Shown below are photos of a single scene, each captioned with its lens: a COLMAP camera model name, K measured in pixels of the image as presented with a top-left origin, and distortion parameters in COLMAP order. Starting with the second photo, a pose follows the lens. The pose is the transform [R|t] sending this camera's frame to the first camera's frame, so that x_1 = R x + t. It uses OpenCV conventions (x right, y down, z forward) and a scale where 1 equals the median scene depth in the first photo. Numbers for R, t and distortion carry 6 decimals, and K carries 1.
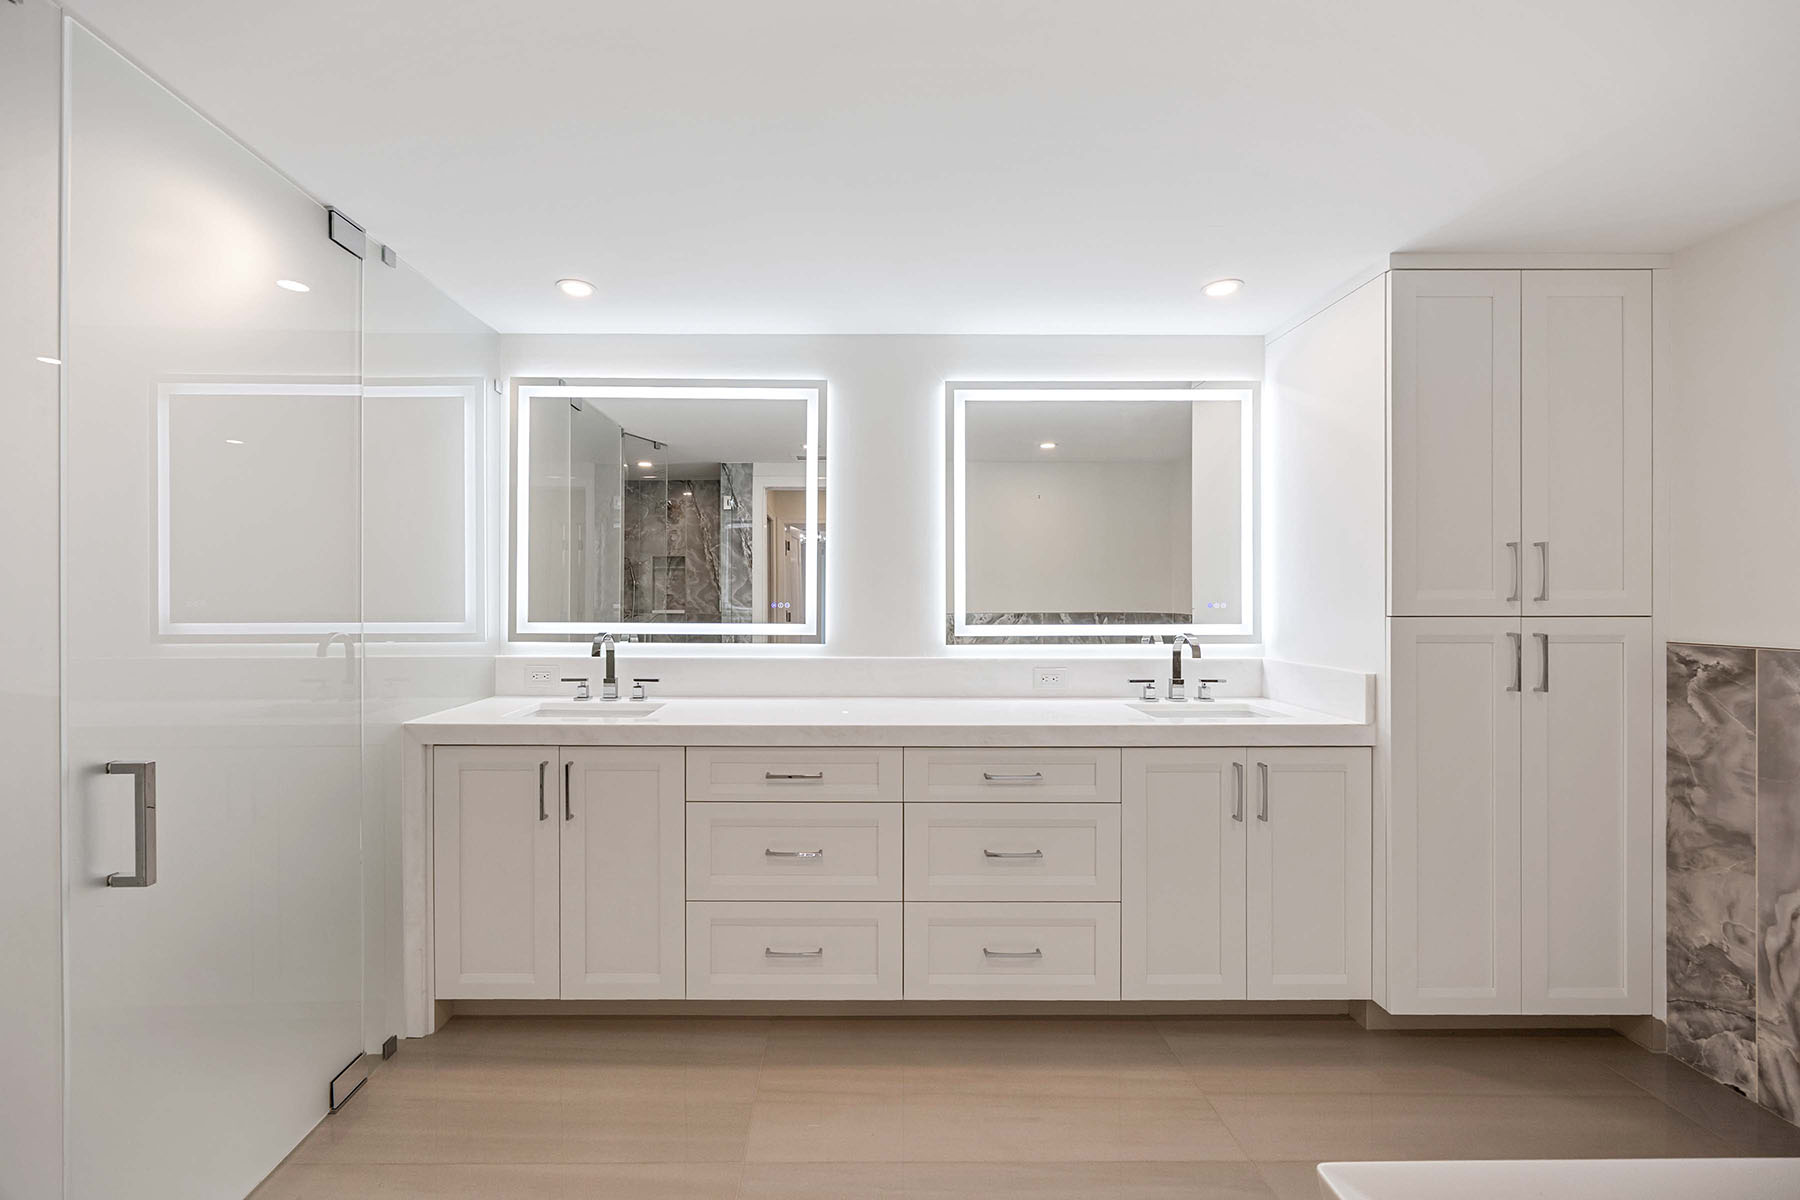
lens RADIAL K [[681.8, 0, 901.9], [0, 681.8, 596.8], [0, 0, 1]] dist [-0.000927, -0.000235]
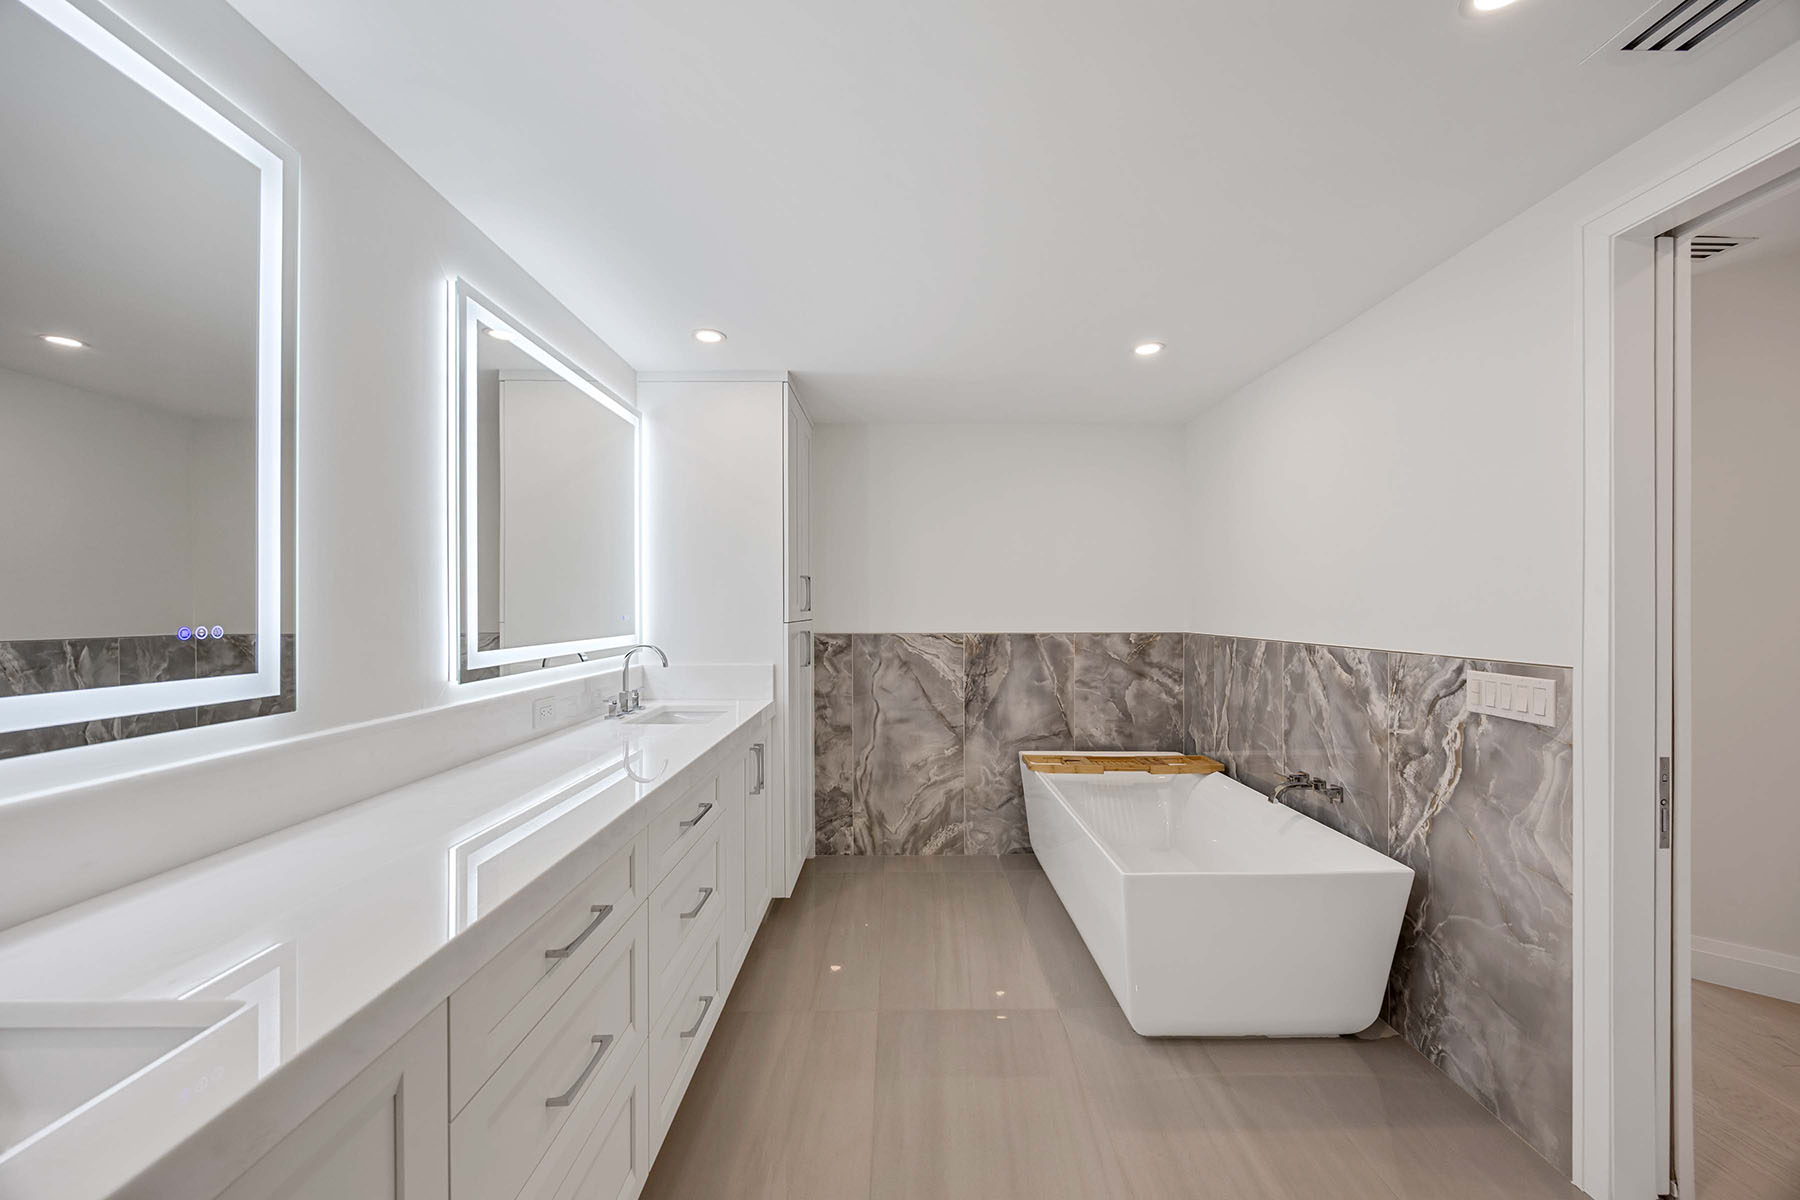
lens RADIAL K [[681.8, 0, 901.9], [0, 681.8, 596.8], [0, 0, 1]] dist [-0.000927, -0.000235]
pose [[0.025894, 0.013502, 0.999574, -0.756089], [-0.009459, 0.999867, -0.013261, -0.010263], [-0.999620, -0.009111, 0.026018, 0.752674]]
